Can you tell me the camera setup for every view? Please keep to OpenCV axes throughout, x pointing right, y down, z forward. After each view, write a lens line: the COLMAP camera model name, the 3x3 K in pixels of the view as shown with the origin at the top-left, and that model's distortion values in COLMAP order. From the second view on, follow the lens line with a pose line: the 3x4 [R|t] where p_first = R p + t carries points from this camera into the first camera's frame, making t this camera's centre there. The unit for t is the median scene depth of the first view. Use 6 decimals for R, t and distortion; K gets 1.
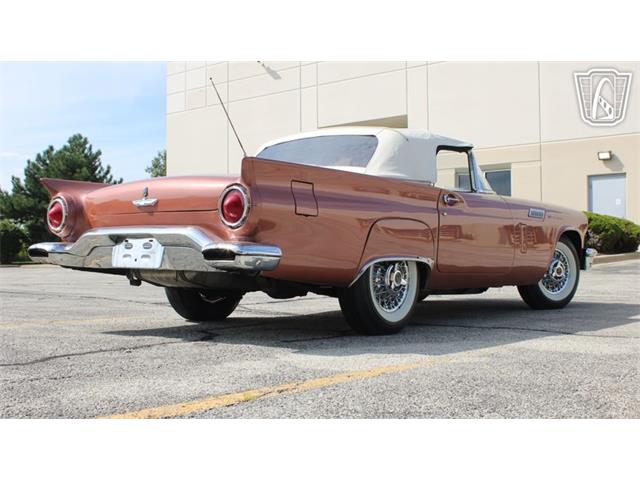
lens RADIAL K [[753.8, 0, 320.0], [0, 753.8, 240.0], [0, 0, 1]] dist [-0.064644, 0.013745]
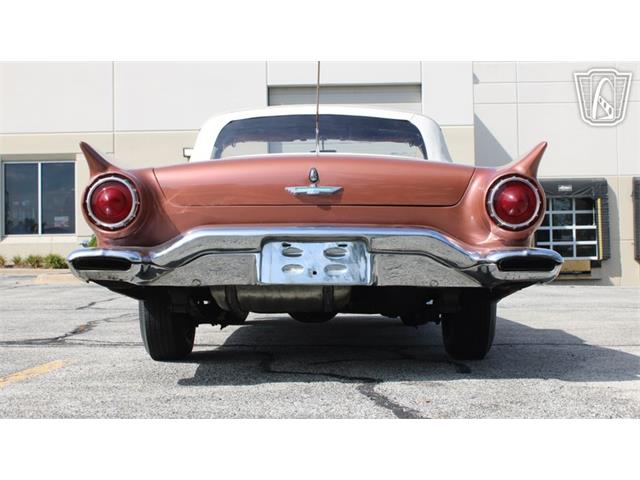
lens RADIAL K [[899.2, 0, 322.5], [0, 899.2, 247.7], [0, 0, 1]] dist [-0.022759, -0.006406]
pose [[0.793012, 0.006347, 0.609174, -0.628615], [-0.006323, 0.999978, -0.002188, 0.004206], [-0.609174, -0.002117, 0.793034, 0.282347]]
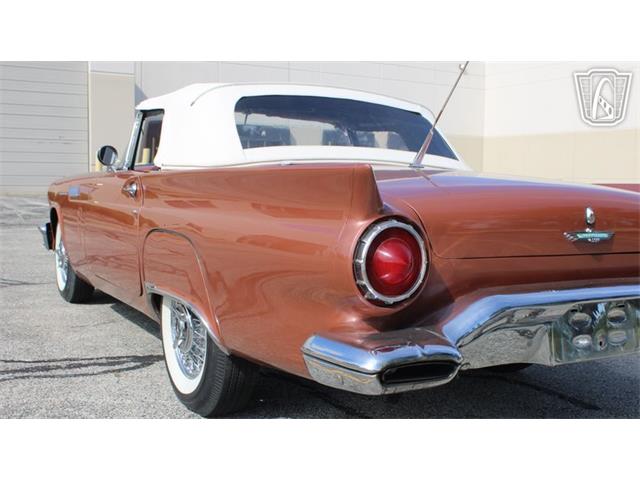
lens RADIAL K [[700.4, 0, 317.1], [0, 700.4, 247.6], [0, 0, 1]] dist [-0.071784, 0.019698]
pose [[0.386100, -0.075772, 0.919340, -0.658861], [-0.040206, 0.994291, 0.098835, -0.071112], [-0.921580, -0.075123, 0.380849, 0.845437]]
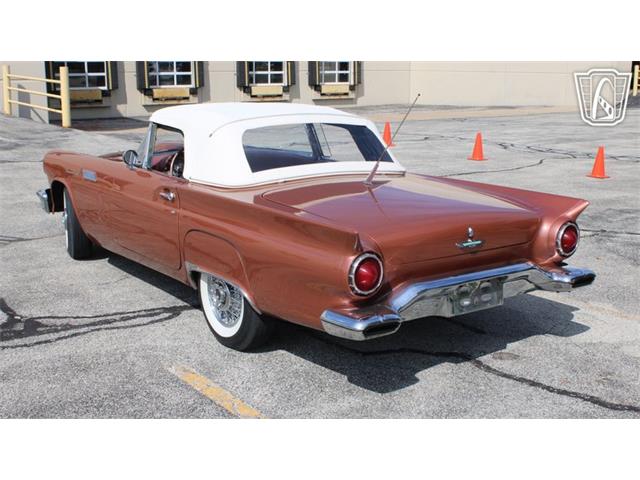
lens RADIAL K [[780.2, 0, 323.0], [0, 780.2, 246.1], [0, 0, 1]] dist [-0.065166, 0.023599]
pose [[0.271376, -0.210205, 0.939238, -1.050964], [-0.030495, 0.973491, 0.226681, -0.229385], [-0.961990, -0.090158, 0.257772, 0.788680]]
